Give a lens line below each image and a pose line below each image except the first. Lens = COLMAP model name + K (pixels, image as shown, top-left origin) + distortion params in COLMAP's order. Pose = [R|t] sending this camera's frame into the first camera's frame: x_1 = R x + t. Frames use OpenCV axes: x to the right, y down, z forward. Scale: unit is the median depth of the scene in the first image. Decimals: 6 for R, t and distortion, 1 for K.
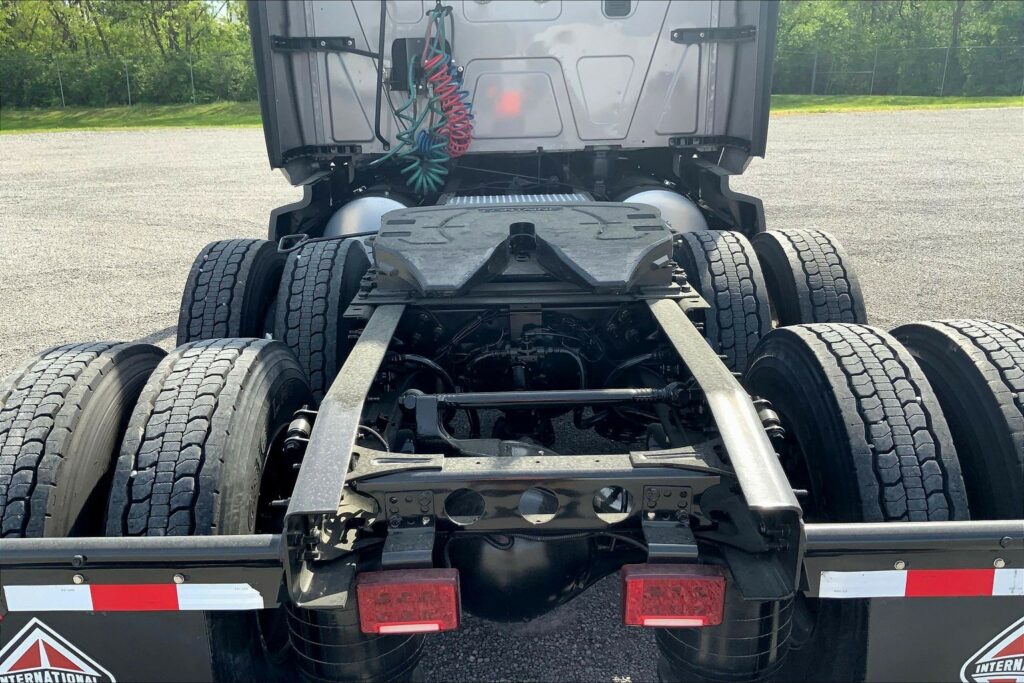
lens RADIAL K [[857.5, 0, 504.9], [0, 857.5, 343.5], [0, 0, 1]] dist [0.040616, -0.059334]
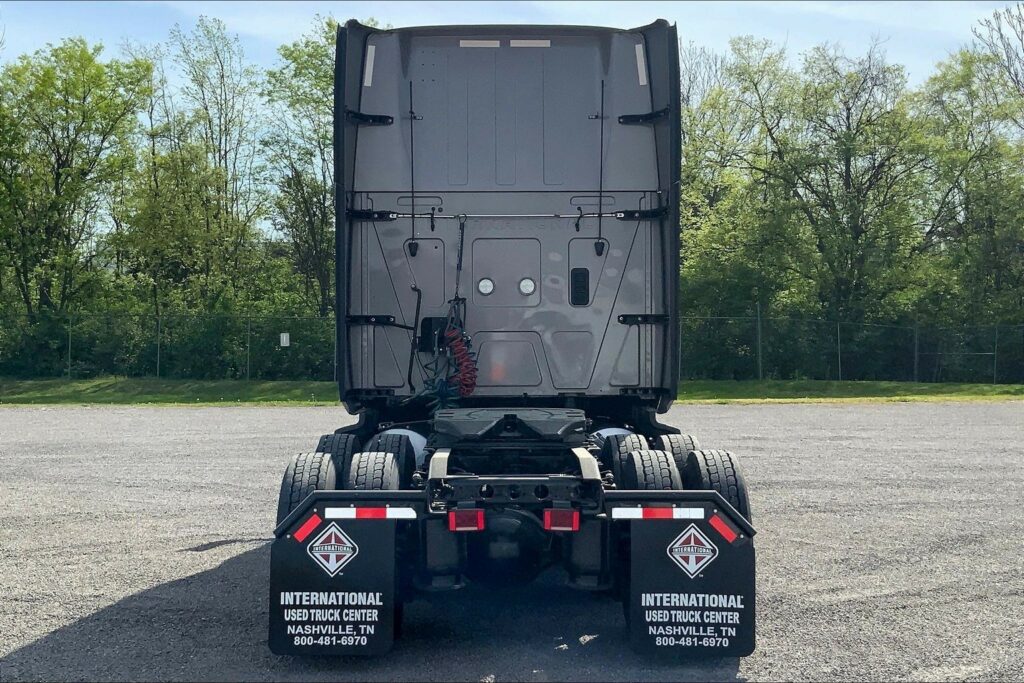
lens RADIAL K [[1363.9, 0, 473.6], [0, 1363.9, 362.4], [0, 0, 1]] dist [0.064606, 0.000000]
pose [[0.999731, 0.018583, -0.013892, -0.012874], [-0.021799, 0.957352, -0.288101, 0.370384], [0.007946, 0.288327, 0.957499, -1.152185]]
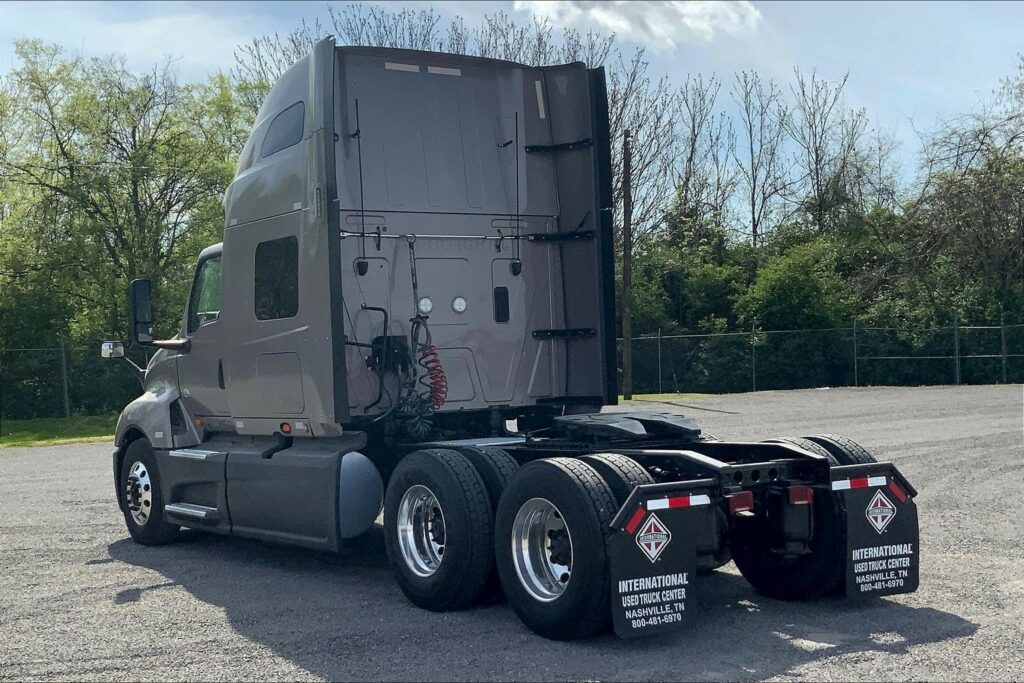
lens RADIAL K [[1523.4, 0, 473.2], [0, 1523.4, 366.1], [0, 0, 1]] dist [0.024257, 0.000000]
pose [[0.839177, -0.012255, 0.543720, -1.374205], [0.183267, 0.947646, -0.261495, 0.383728], [-0.512050, 0.319087, 0.797489, -1.083616]]
